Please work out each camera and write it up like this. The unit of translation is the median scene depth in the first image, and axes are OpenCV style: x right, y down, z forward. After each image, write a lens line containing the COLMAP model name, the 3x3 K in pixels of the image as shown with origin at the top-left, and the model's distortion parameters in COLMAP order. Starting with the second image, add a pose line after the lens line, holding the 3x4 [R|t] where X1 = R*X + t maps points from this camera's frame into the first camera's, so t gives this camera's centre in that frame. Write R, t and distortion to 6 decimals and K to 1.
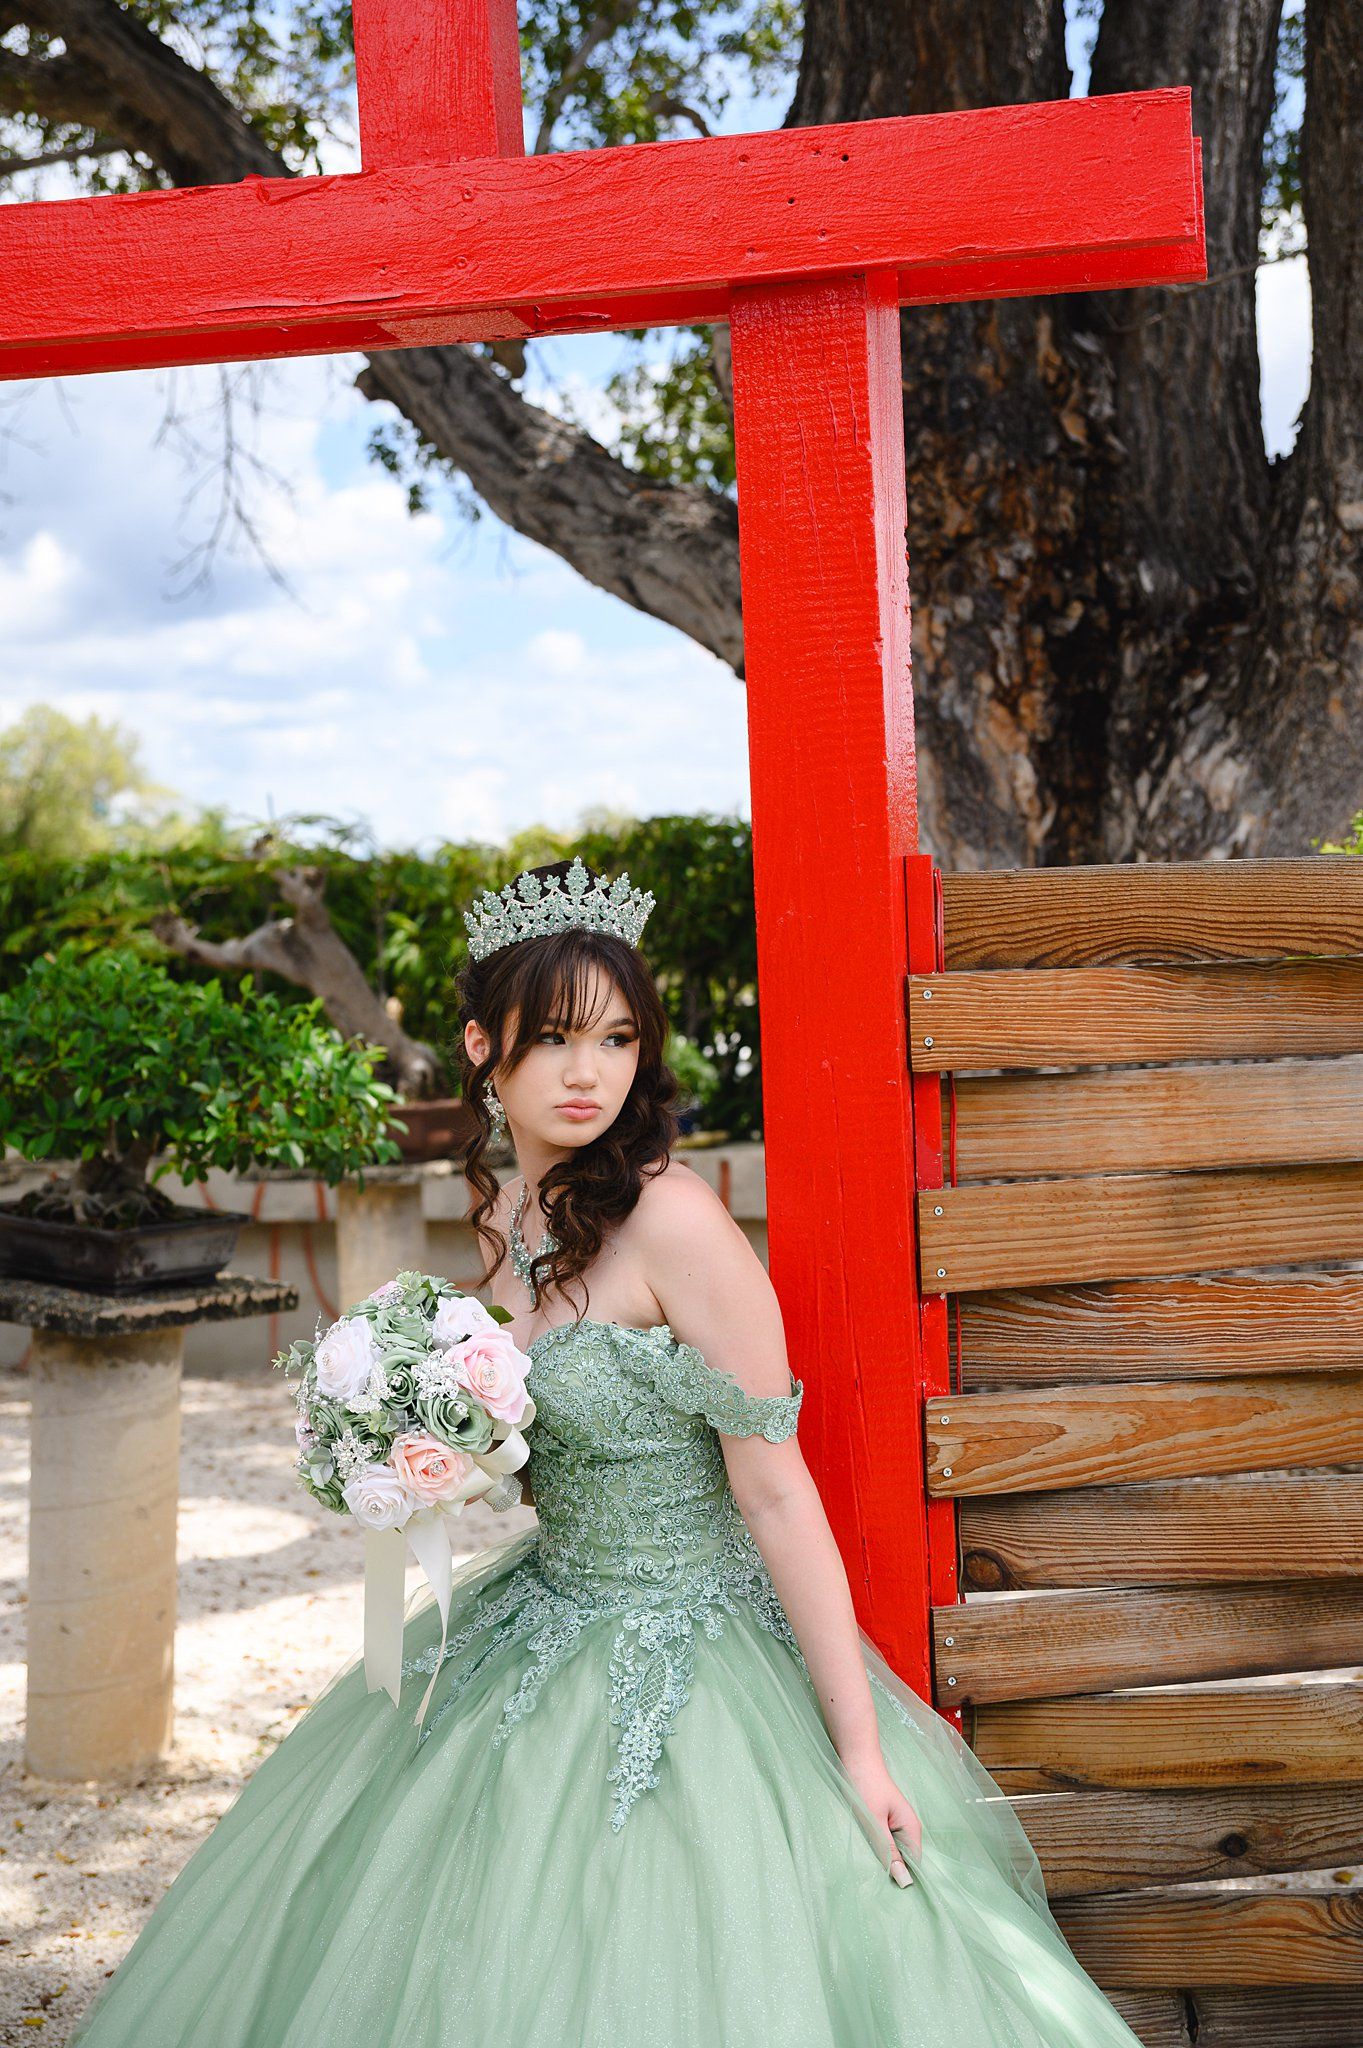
lens RADIAL K [[3194.2, 0, 688.2], [0, 3194.2, 1008.8], [0, 0, 1]] dist [0.008618, 0.000000]
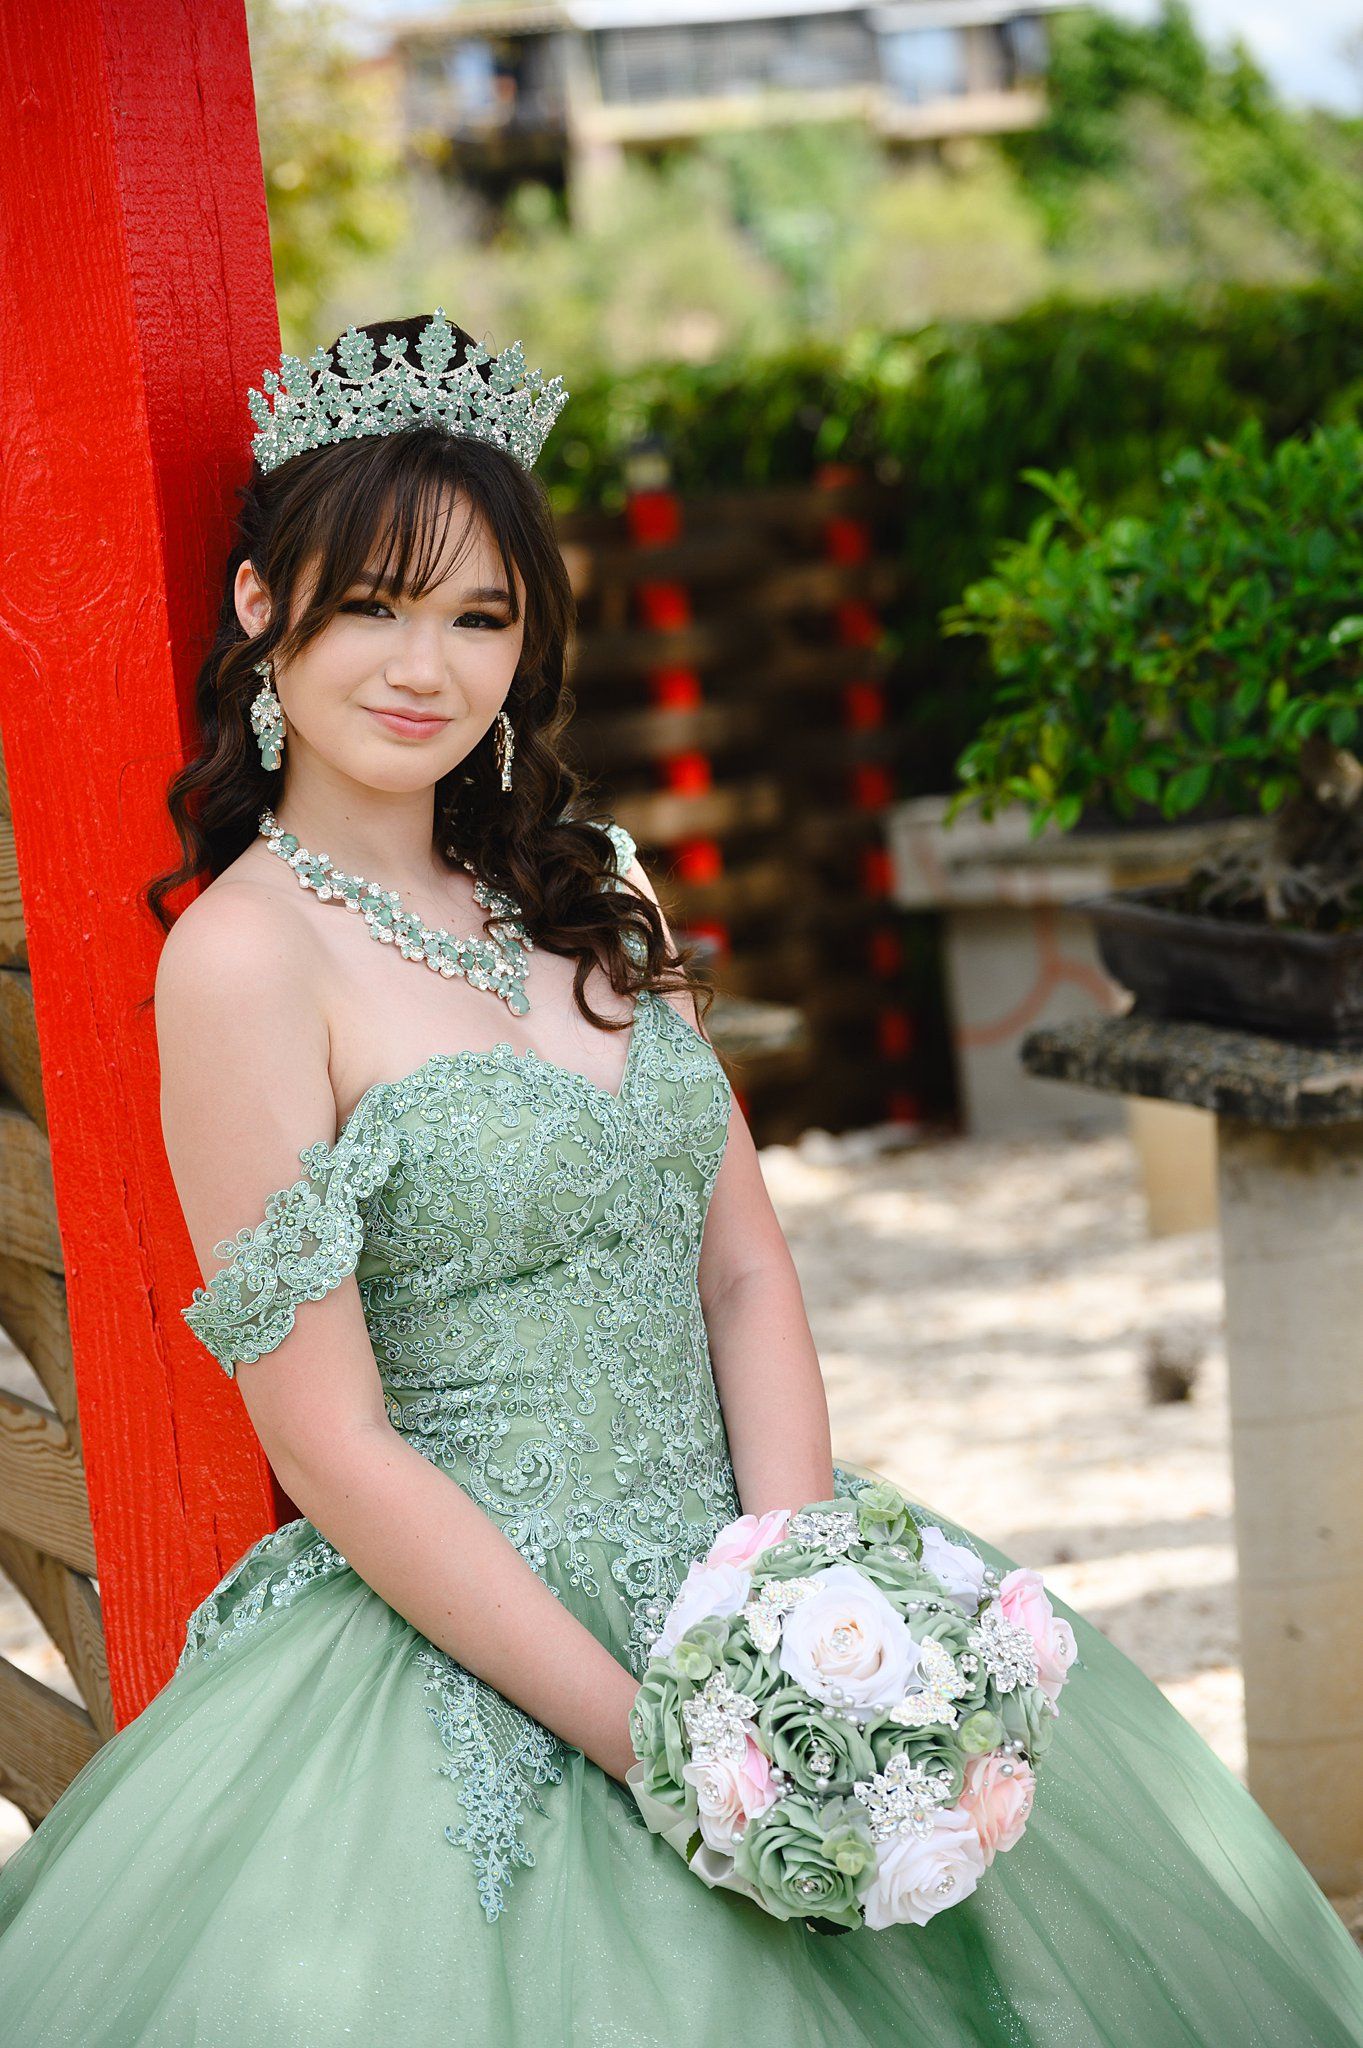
lens RADIAL K [[5193.7, 0, 666.4], [0, 5193.7, 1032.5], [0, 0, 1]] dist [0.033900, 0.000000]
pose [[0.925905, -0.027272, -0.376771, 0.054779], [0.066100, 0.993699, 0.090512, -0.003353], [0.371929, -0.108710, 0.921874, 0.117656]]
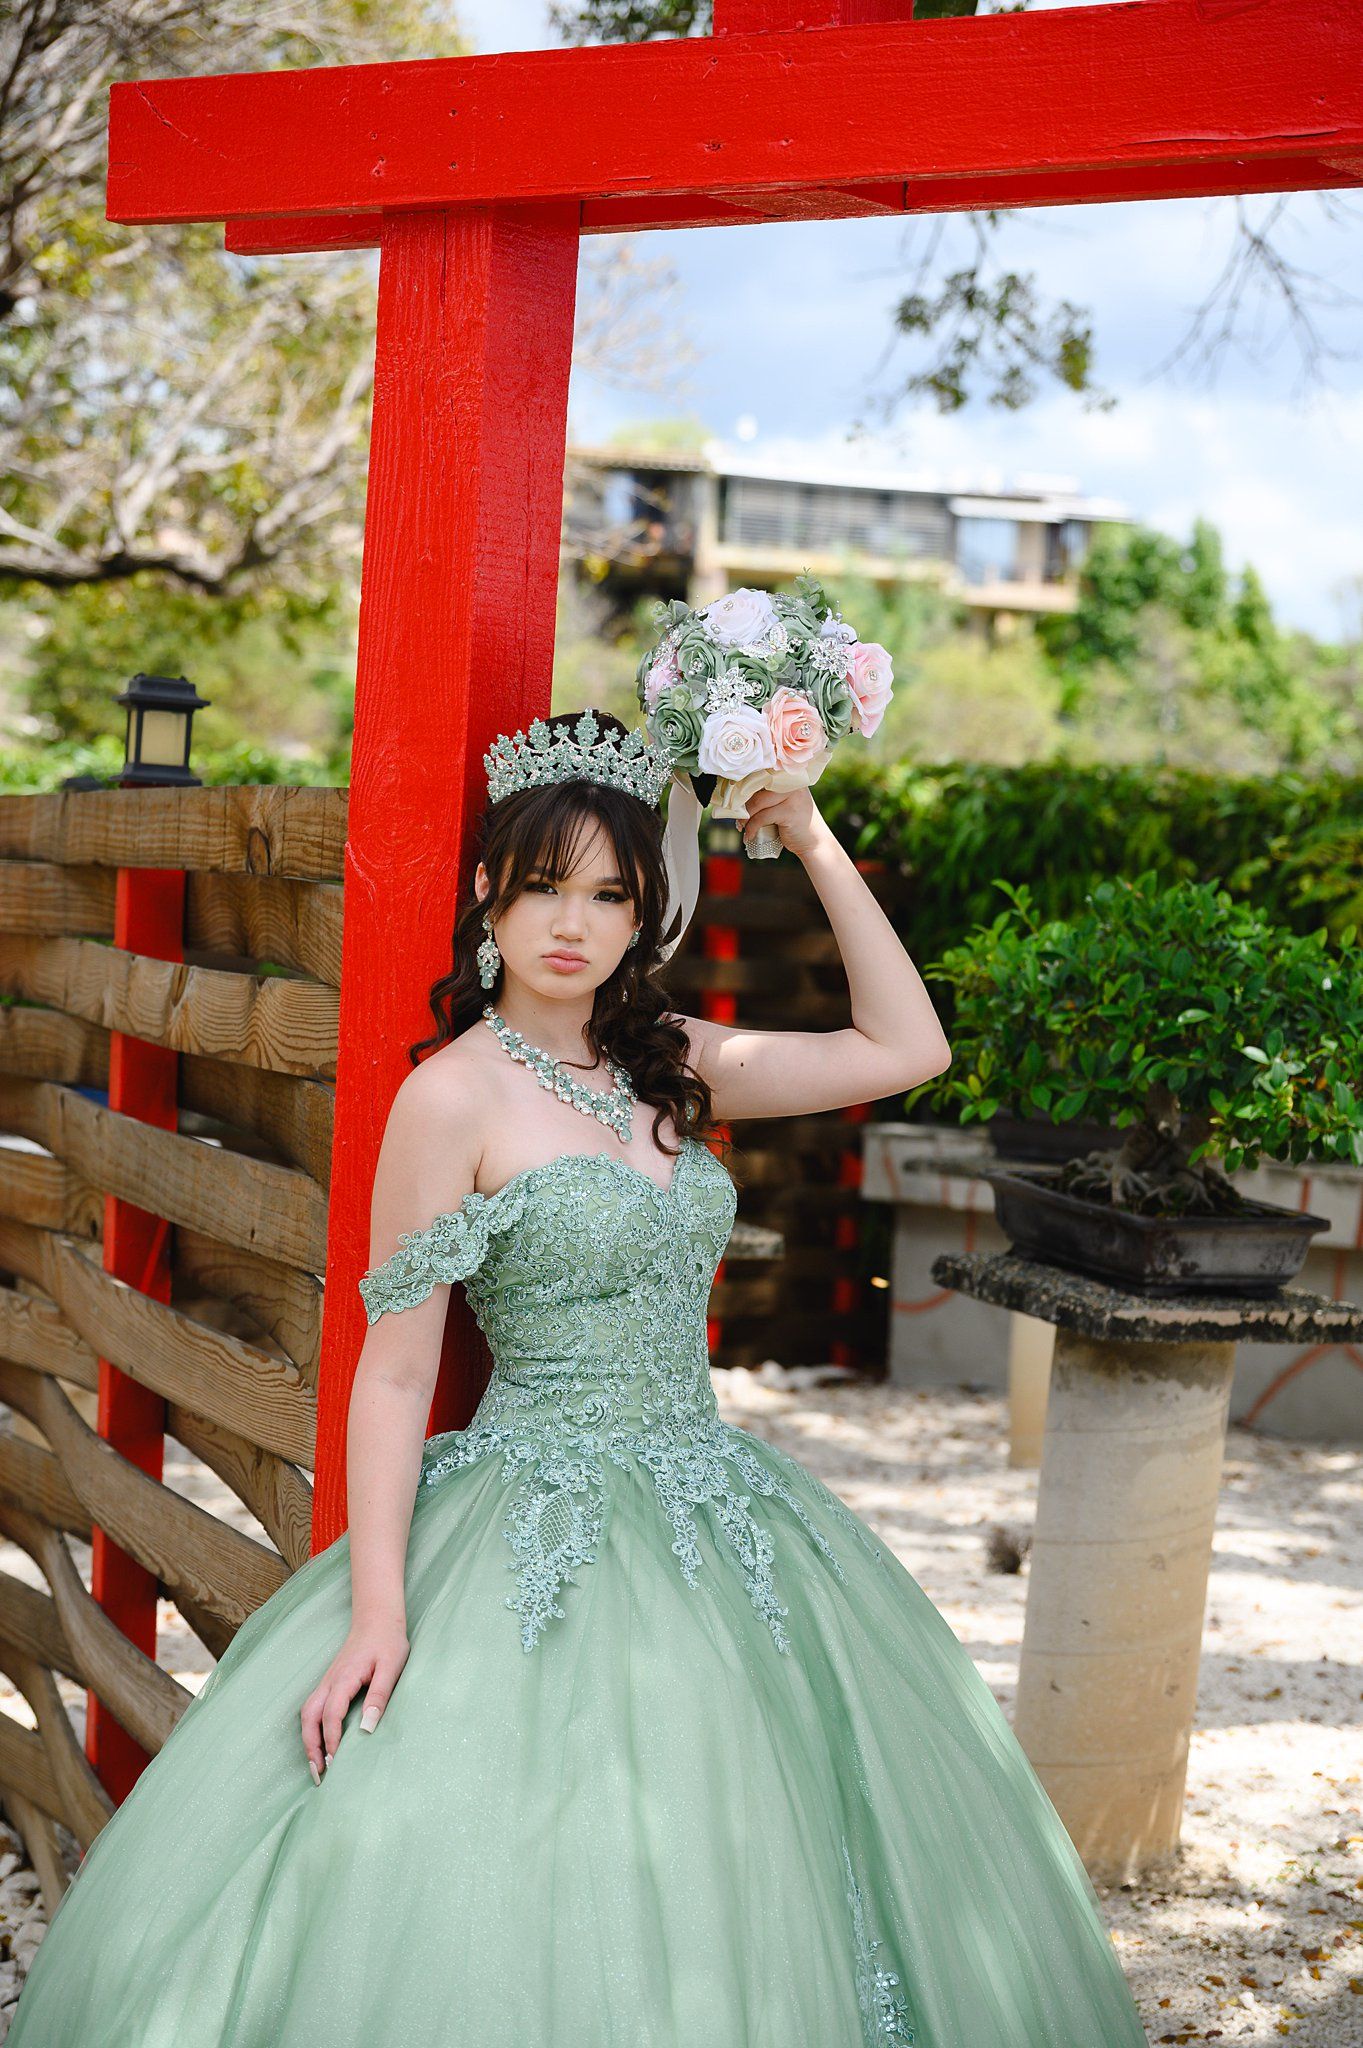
lens RADIAL K [[4345.4, 0, 675.9], [0, 4345.4, 1020.1], [0, 0, 1]] dist [0.011400, 0.000000]
pose [[0.920684, 0.095615, -0.378416, 0.129360], [-0.093252, 0.995338, 0.024613, 0.002122], [0.379005, 0.012627, 0.925309, -0.091767]]
